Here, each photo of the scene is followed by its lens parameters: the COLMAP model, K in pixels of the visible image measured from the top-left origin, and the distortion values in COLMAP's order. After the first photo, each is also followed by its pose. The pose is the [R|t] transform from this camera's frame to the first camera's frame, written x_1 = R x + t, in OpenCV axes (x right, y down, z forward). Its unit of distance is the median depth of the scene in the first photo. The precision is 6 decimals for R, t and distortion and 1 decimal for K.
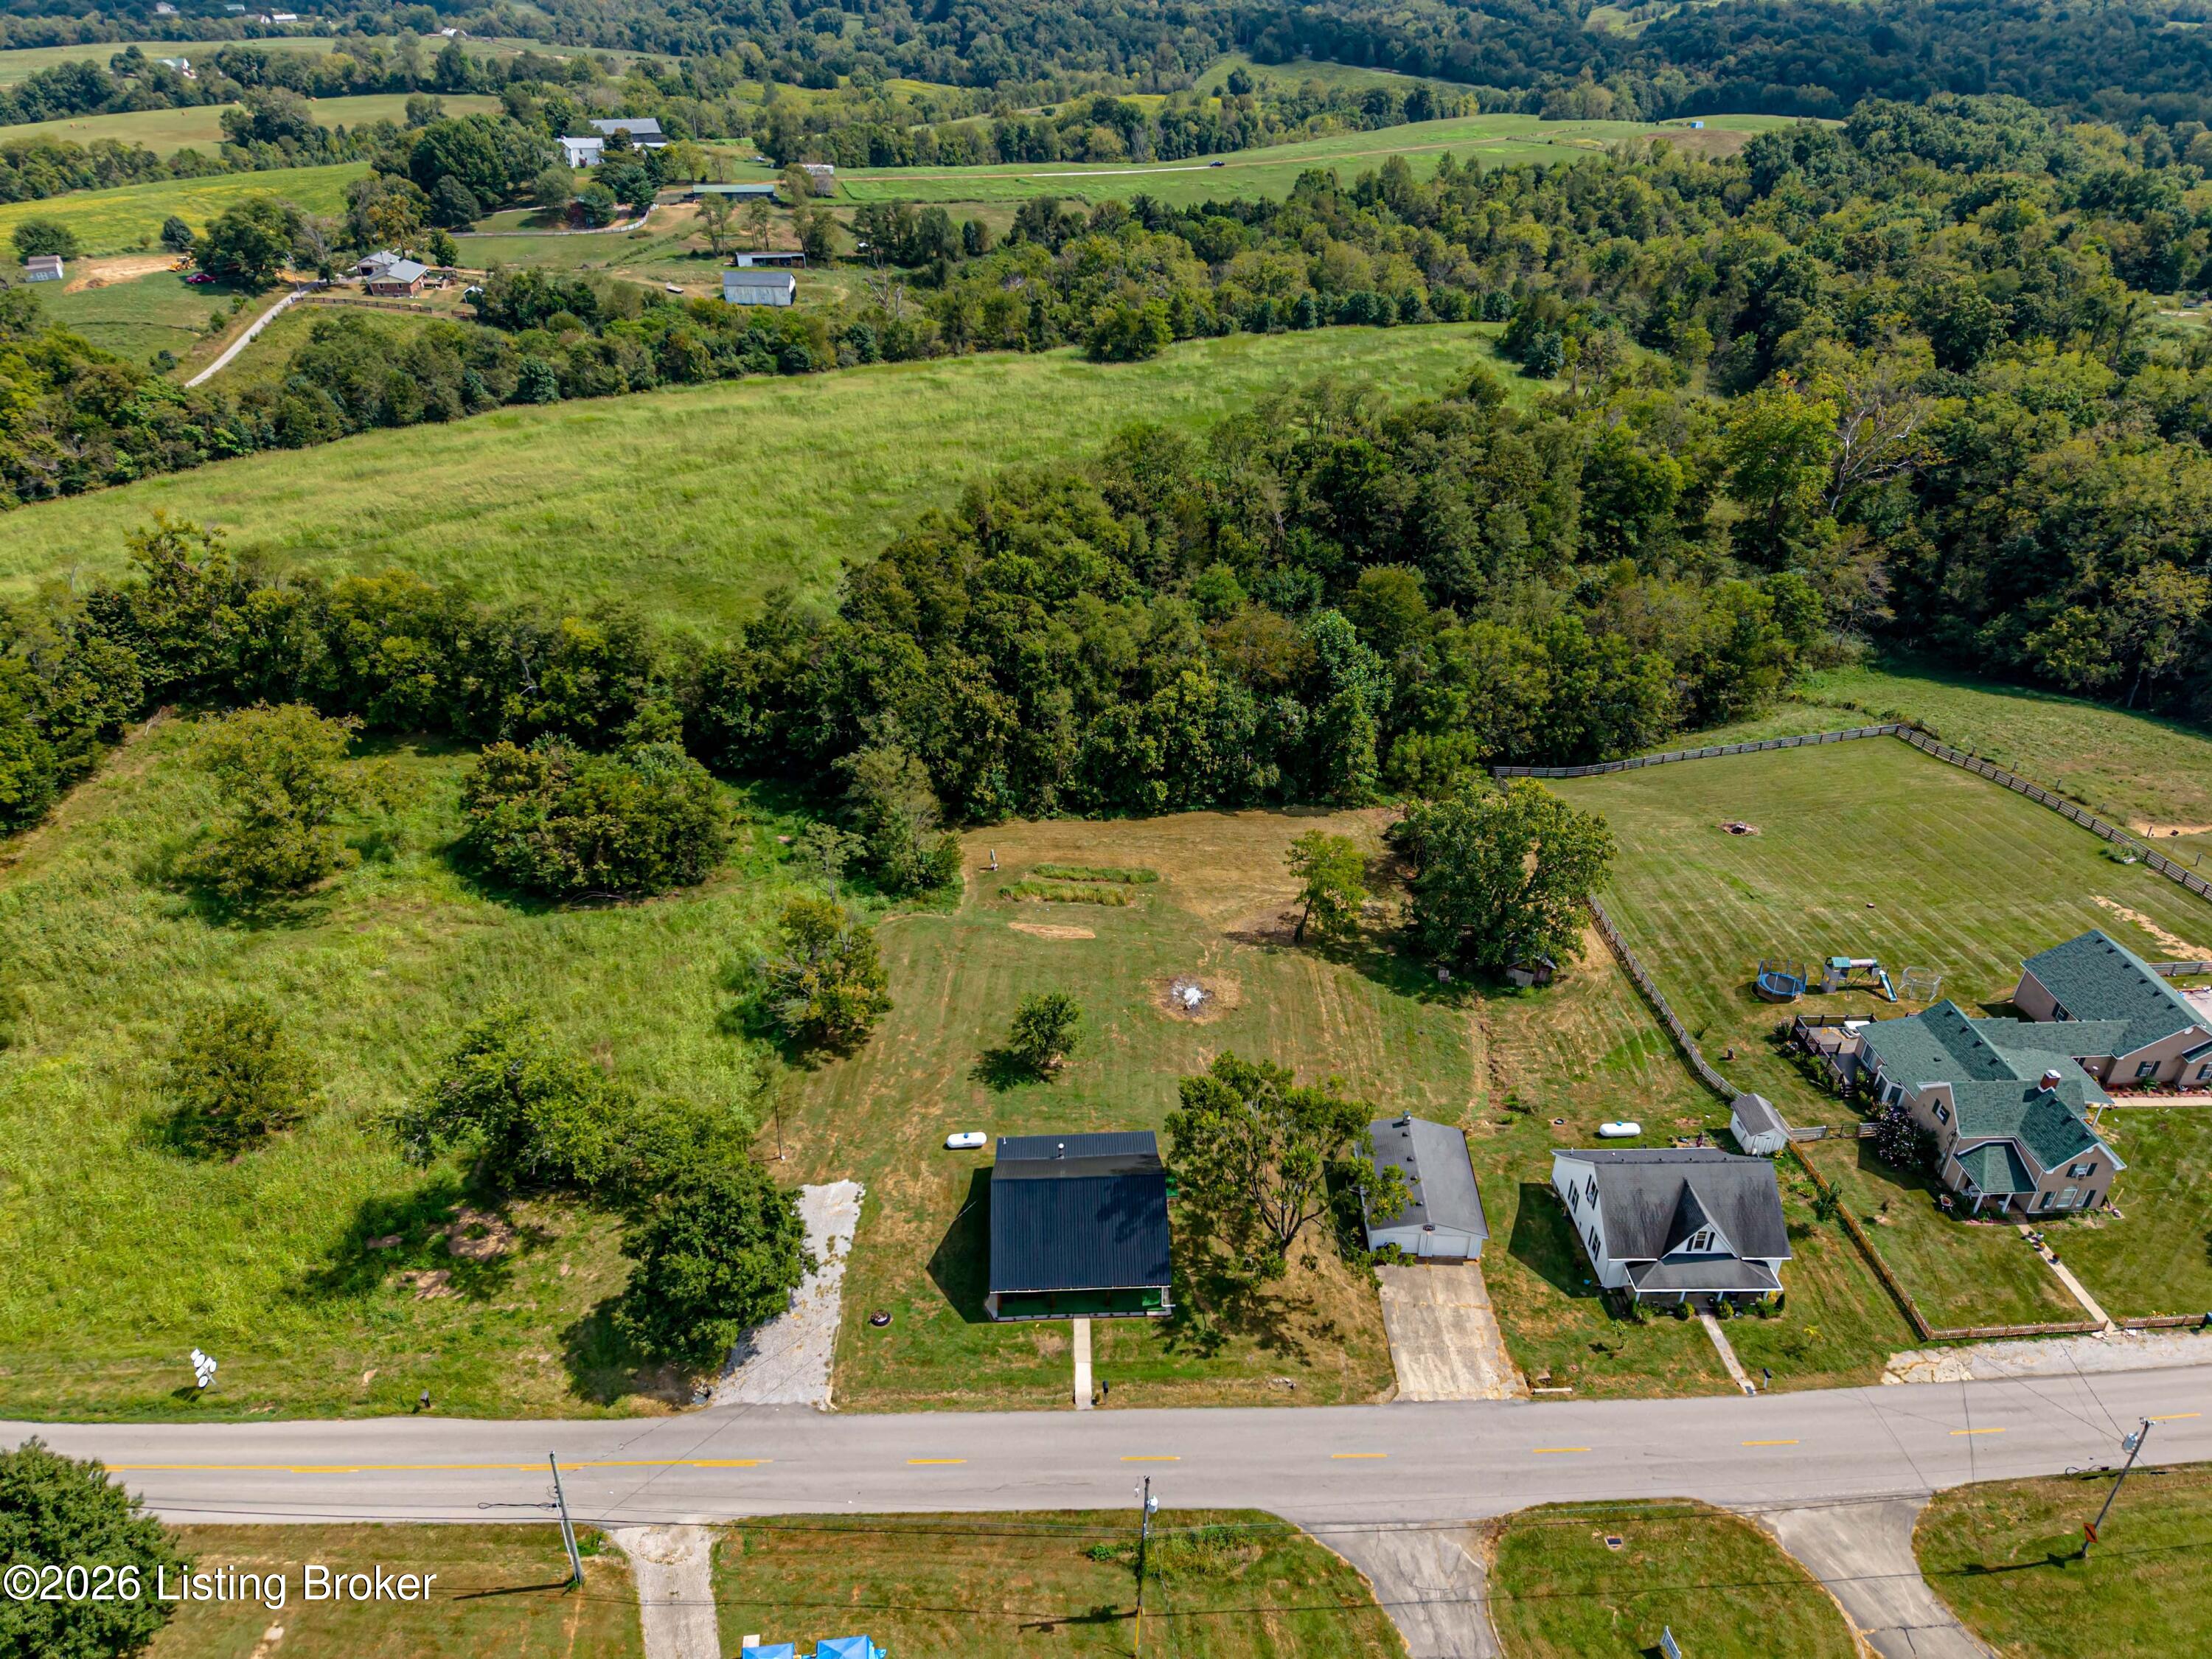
lens RADIAL K [[1415.9, 0, 1099.4], [0, 1415.9, 838.1], [0, 0, 1]] dist [0.202506, -0.179026]
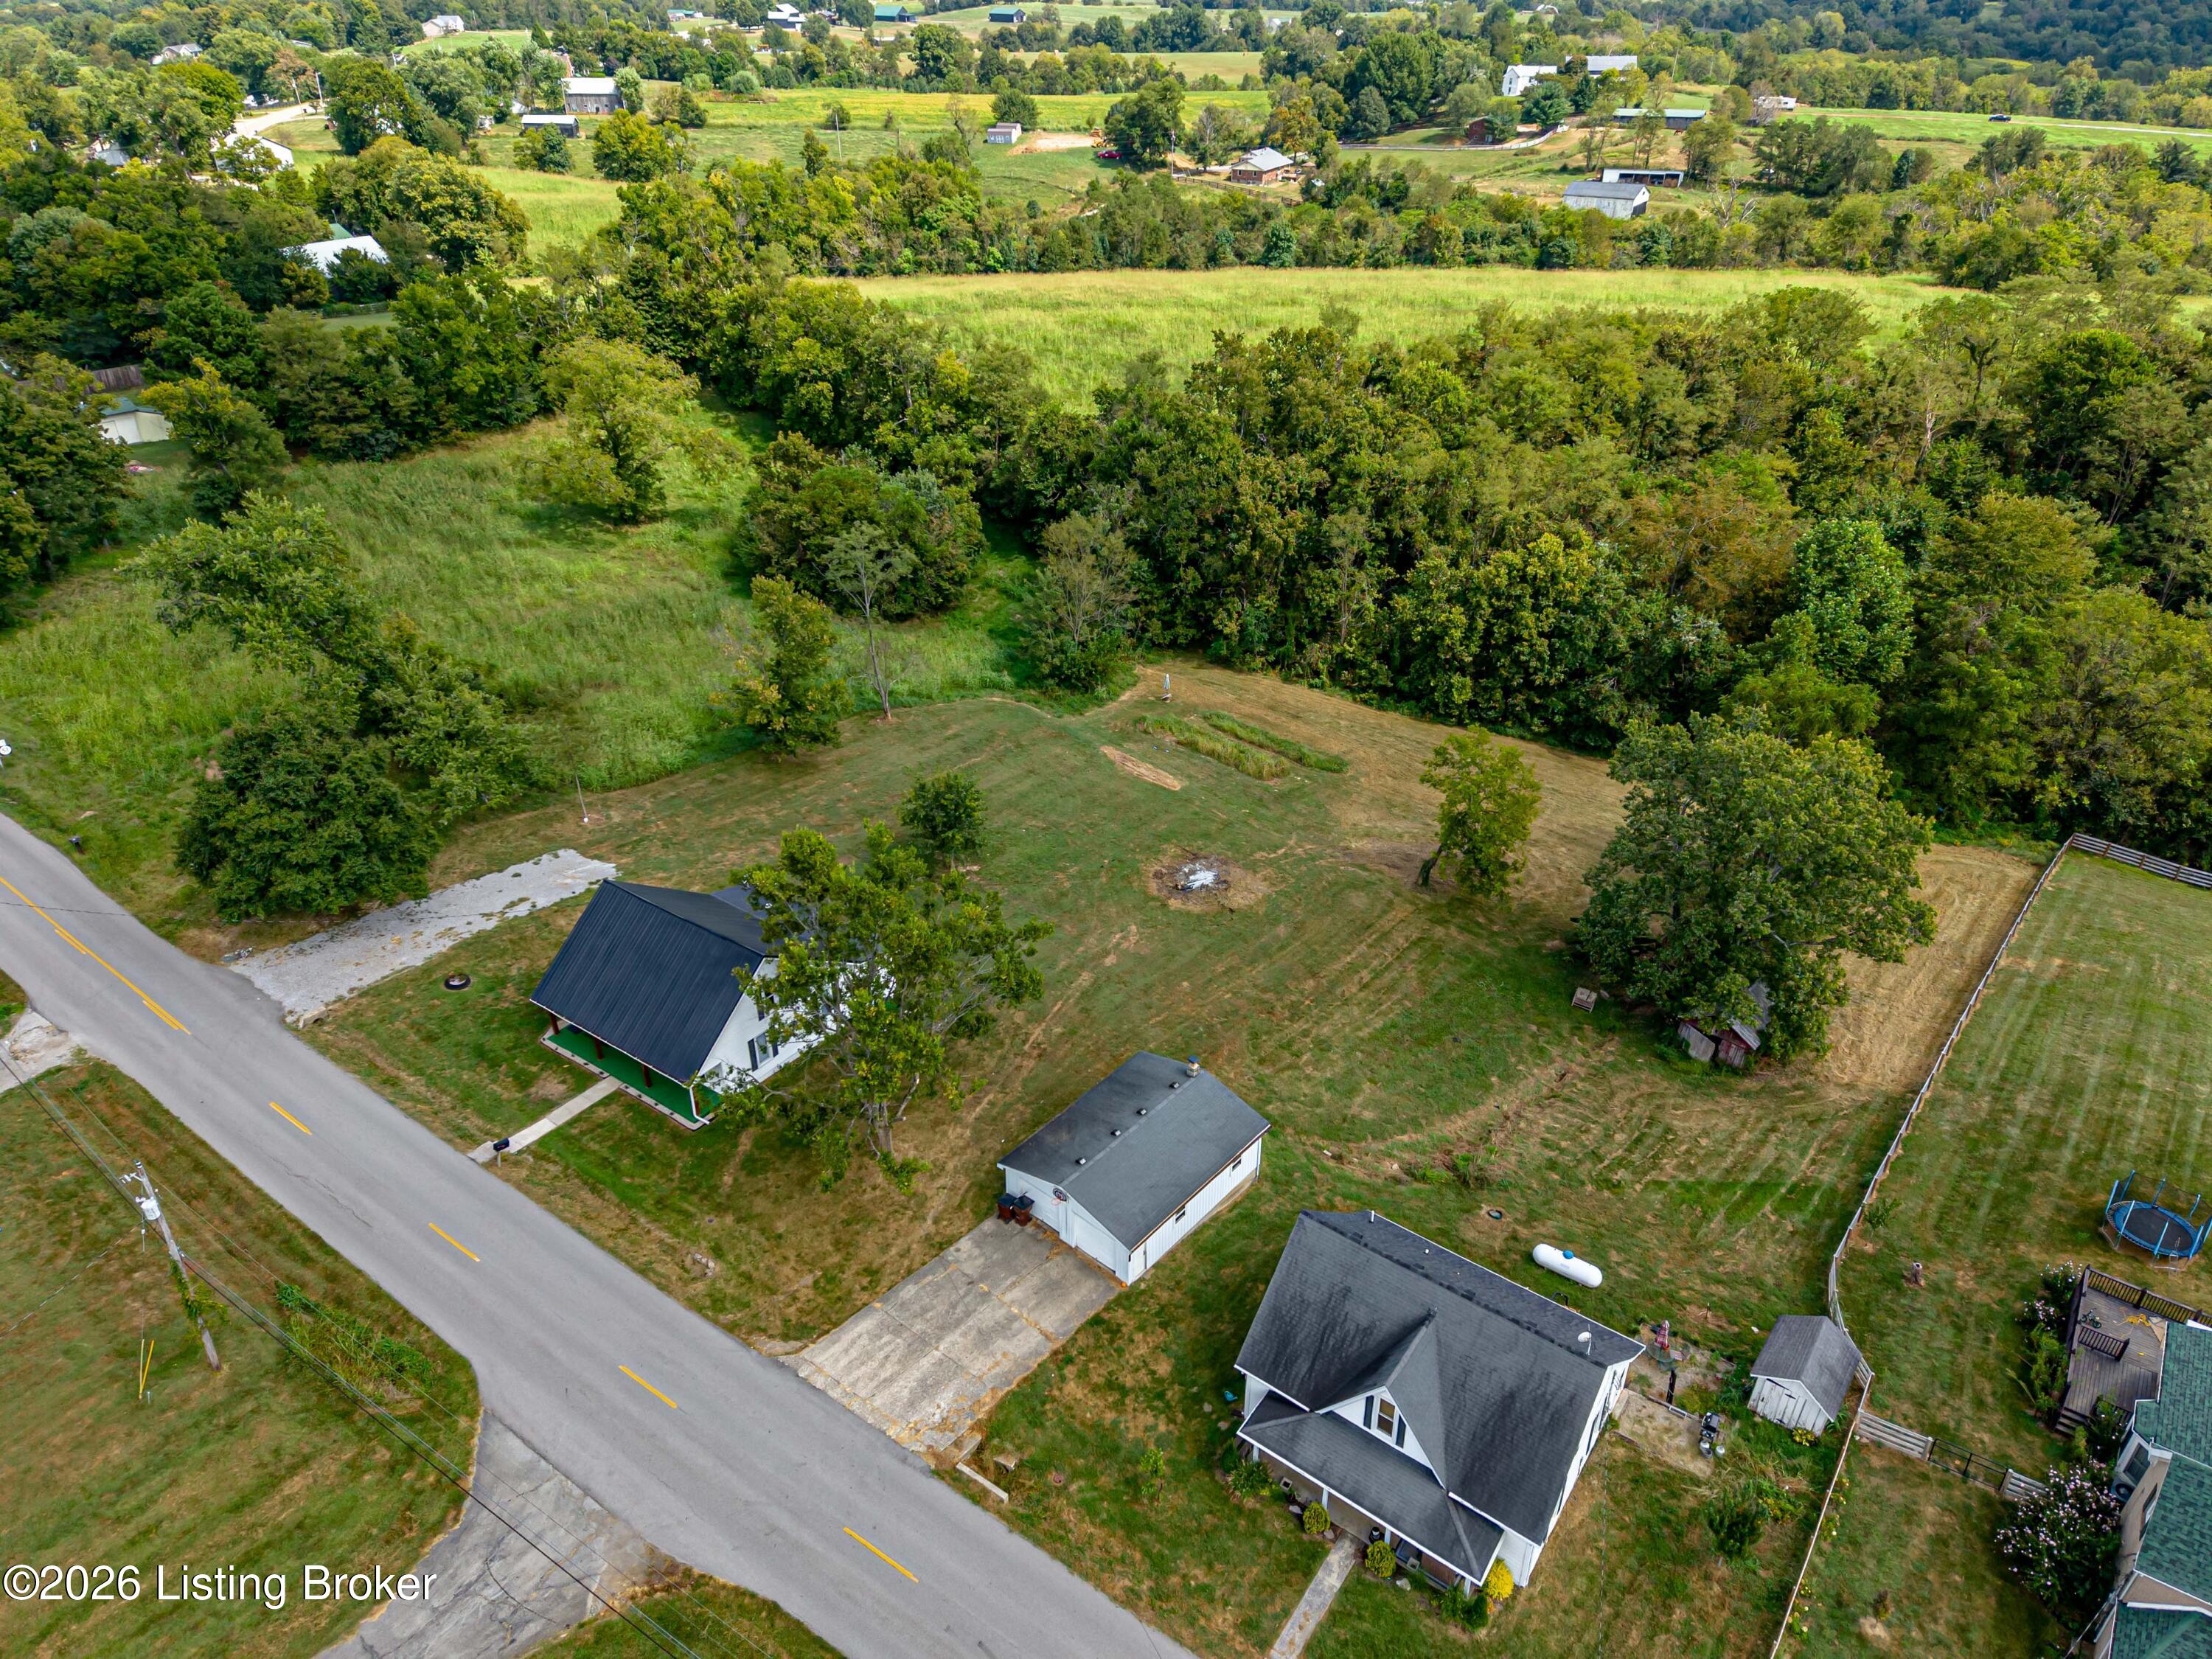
lens RADIAL K [[1415.9, 0, 1103.1], [0, 1415.9, 830.1], [0, 0, 1]] dist [0.202506, -0.179026]
pose [[0.786070, 0.317908, -0.530121, 0.350914], [-0.326019, 0.941853, 0.081394, 0.039218], [0.525172, 0.108848, 0.844006, 0.304458]]
